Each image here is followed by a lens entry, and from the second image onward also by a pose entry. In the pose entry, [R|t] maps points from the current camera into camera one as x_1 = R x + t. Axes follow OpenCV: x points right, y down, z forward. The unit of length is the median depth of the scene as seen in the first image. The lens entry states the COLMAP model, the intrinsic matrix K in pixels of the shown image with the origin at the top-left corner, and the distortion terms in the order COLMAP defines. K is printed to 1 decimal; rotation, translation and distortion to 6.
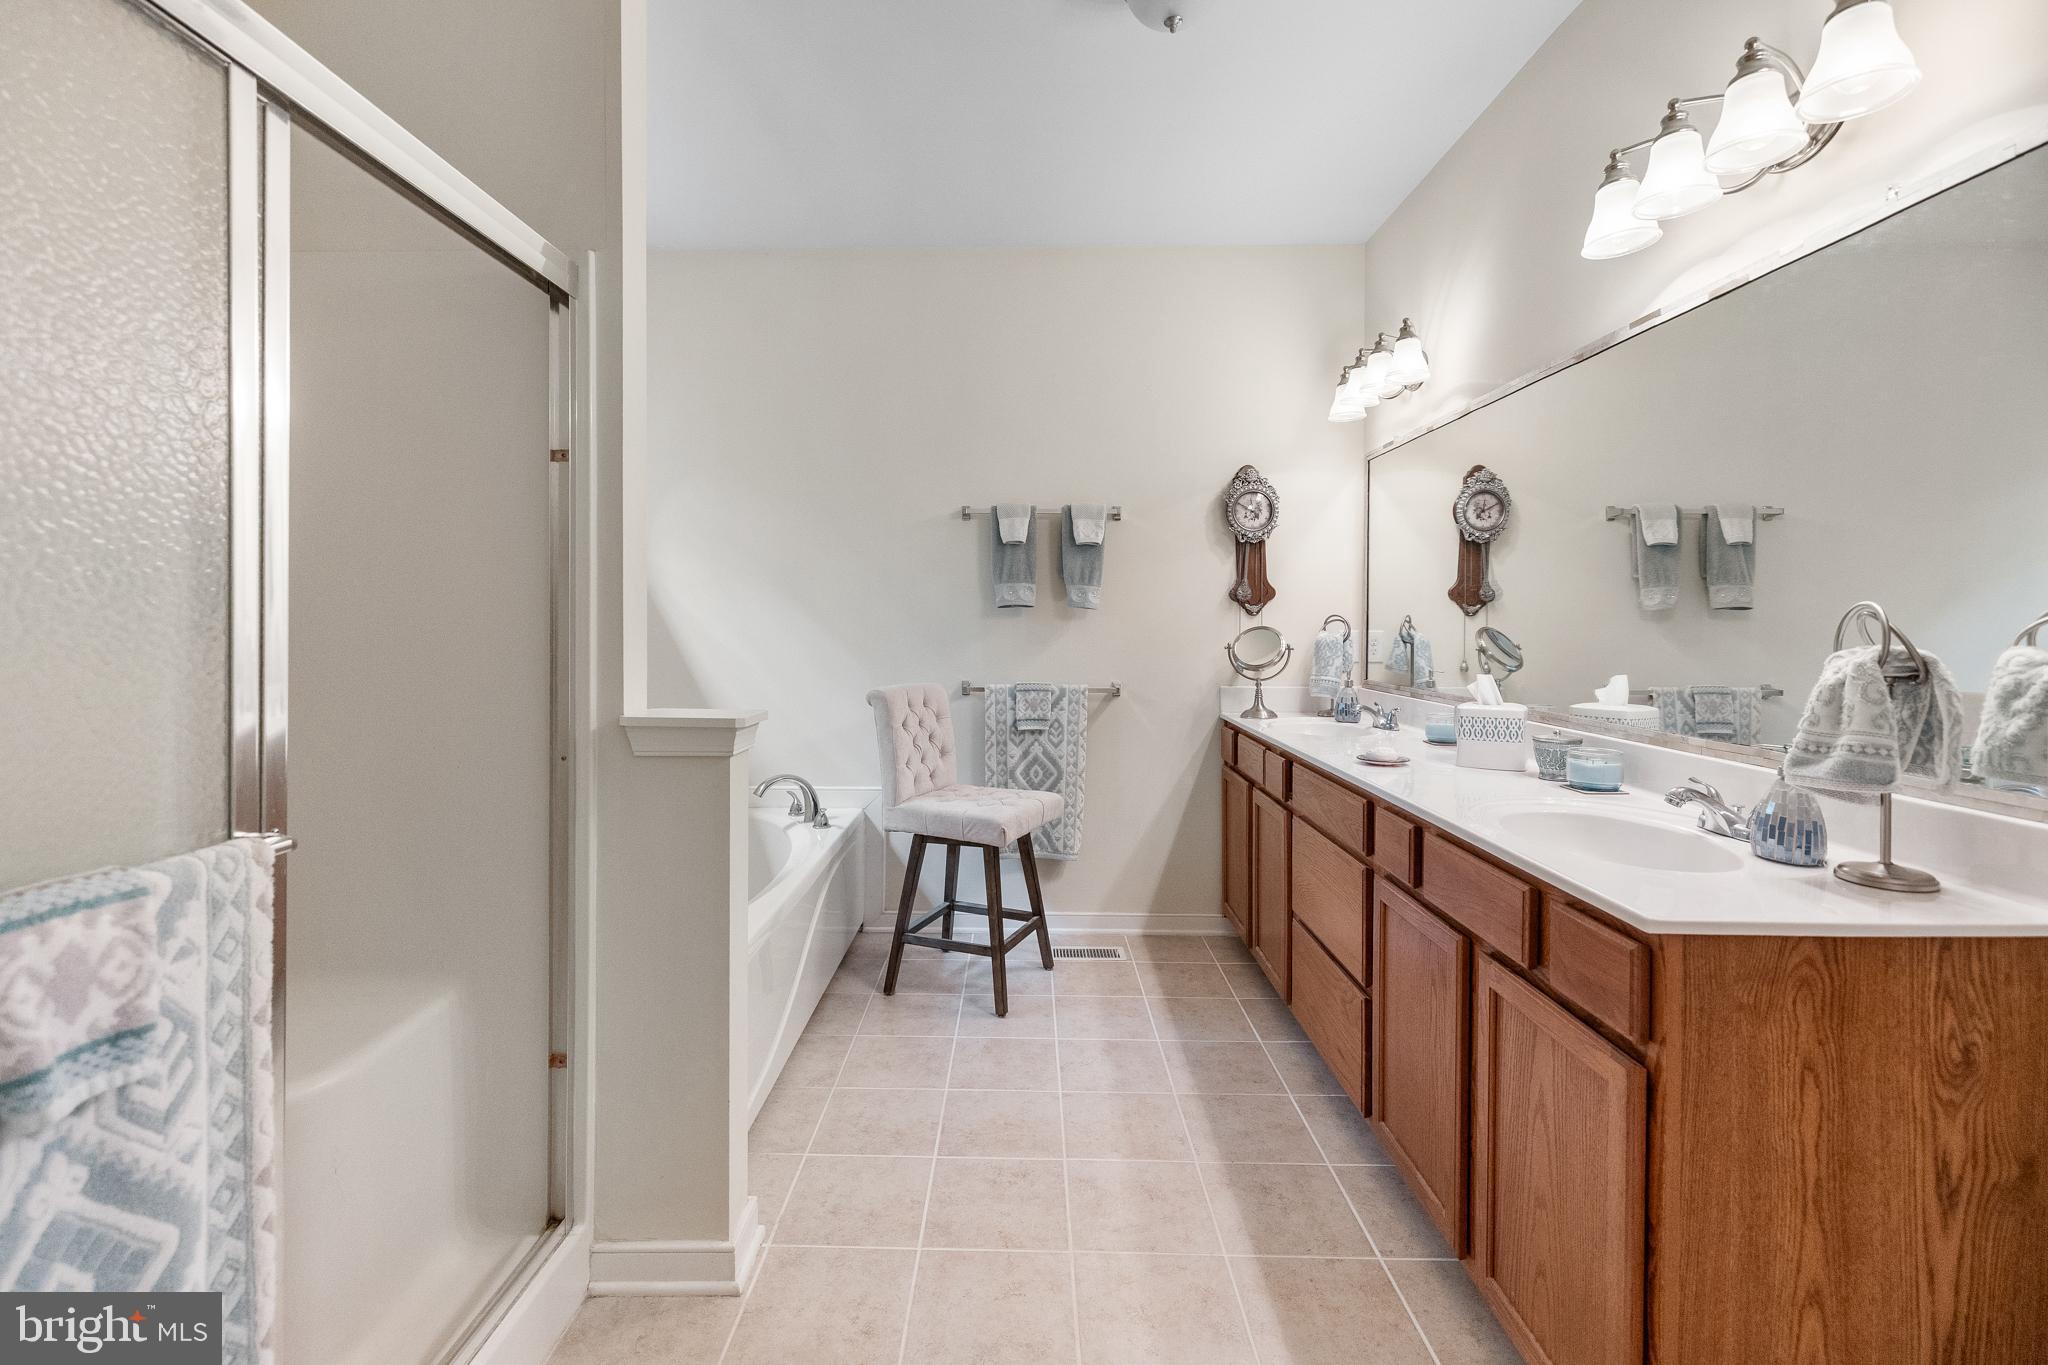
lens RADIAL K [[864.5, 0, 1024.6], [0, 864.5, 648.3], [0, 0, 1]] dist [-0.000031, -0.000052]
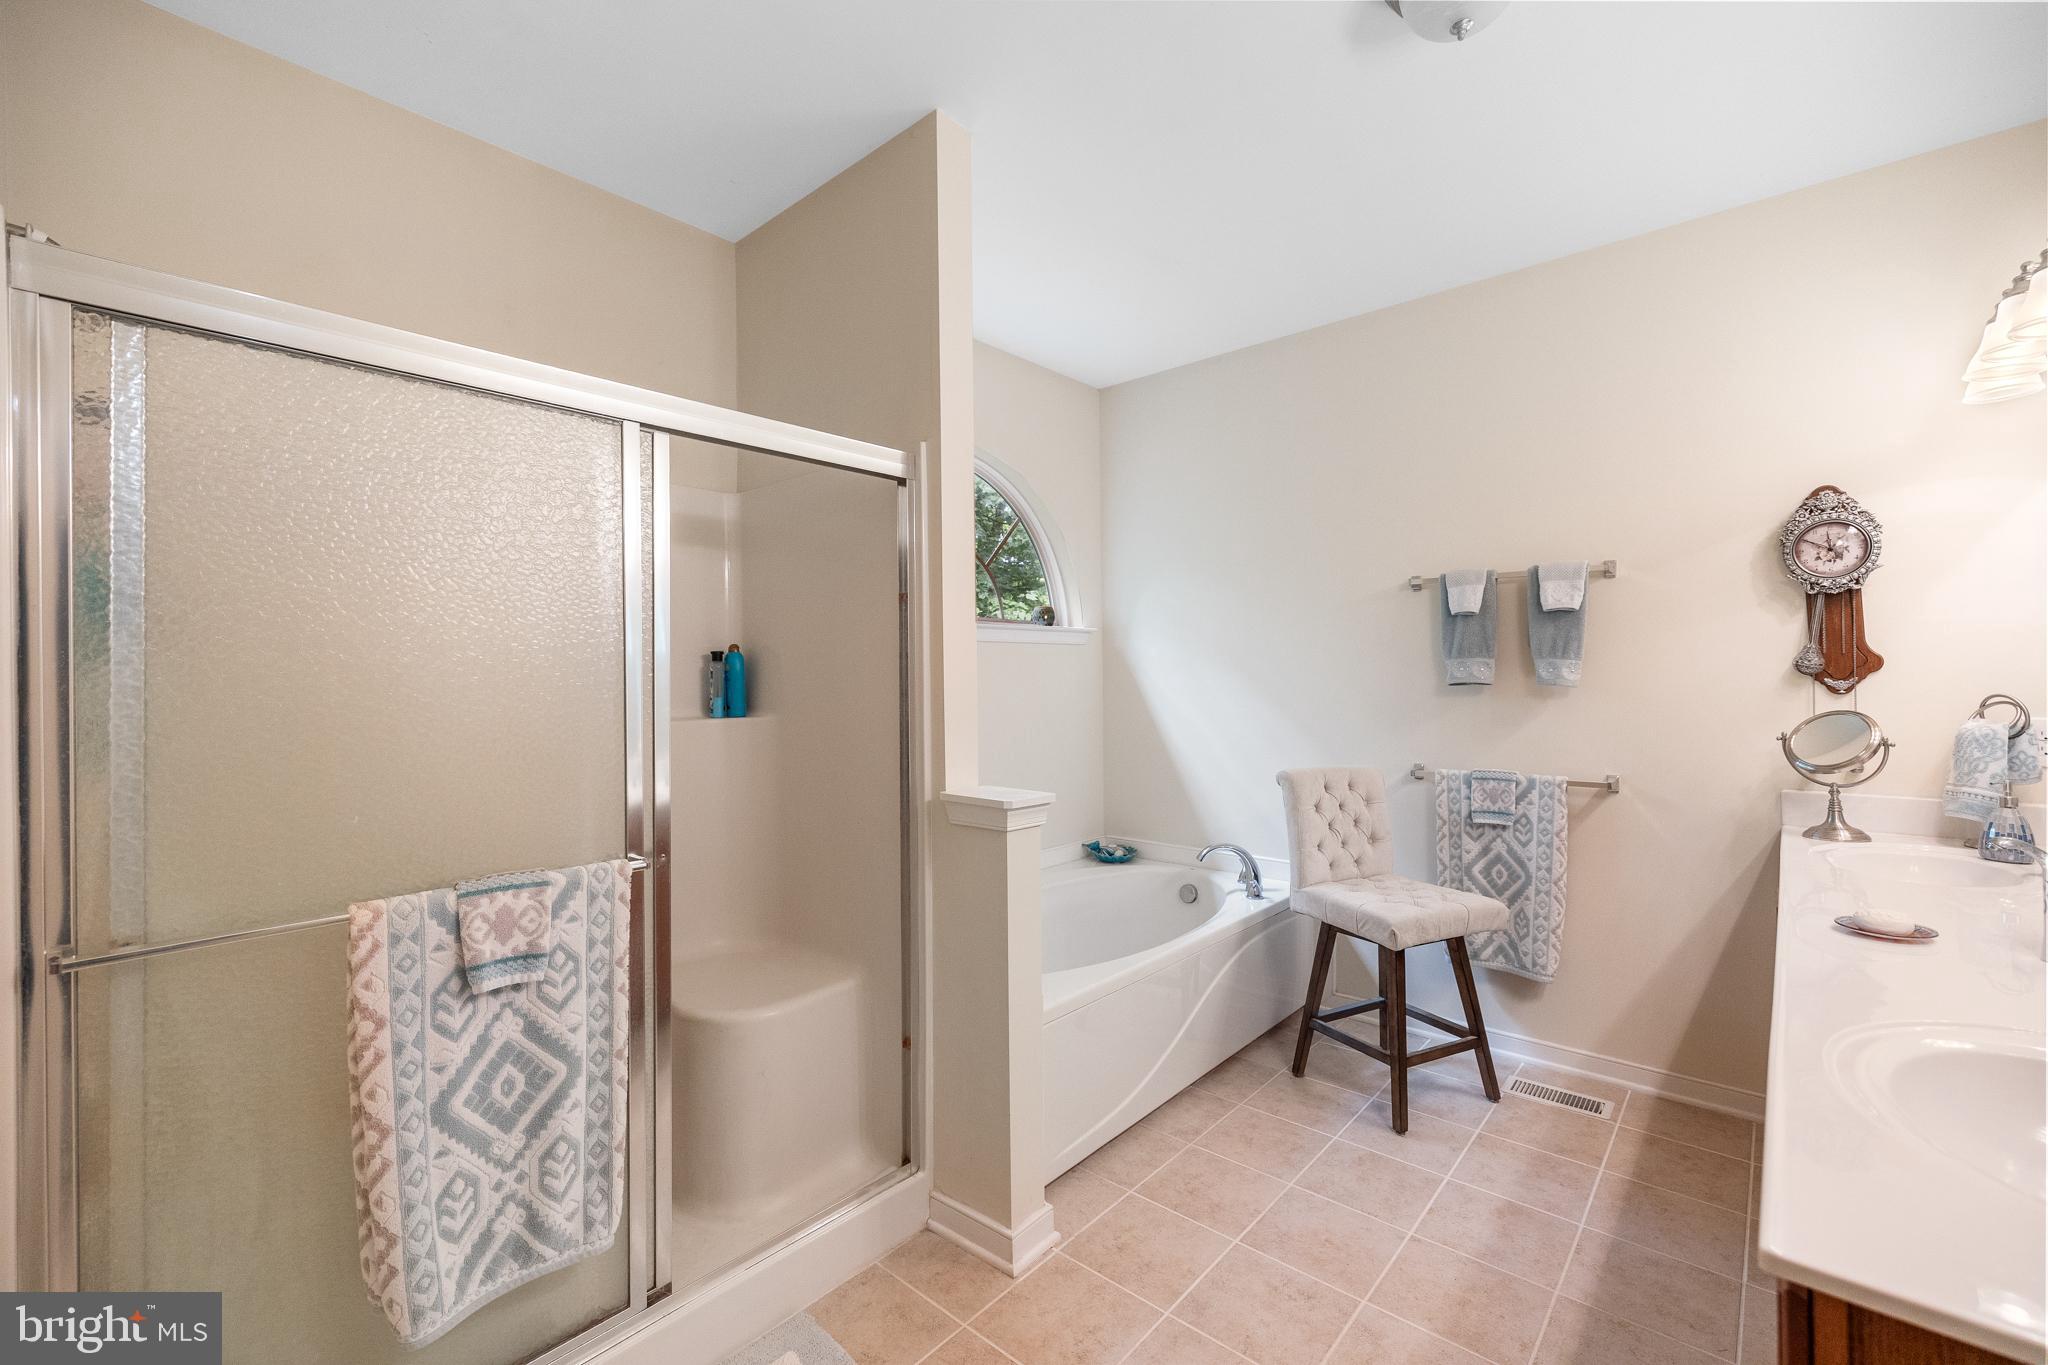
lens RADIAL K [[858.0, 0, 1081.5], [0, 858.0, 696.5], [0, 0, 1]] dist [0.001866, 0.000130]
pose [[0.776561, 0.007677, -0.629995, 0.271246], [-0.010305, 0.999947, -0.000517, -0.035427], [0.629957, 0.006894, 0.776599, 0.066994]]
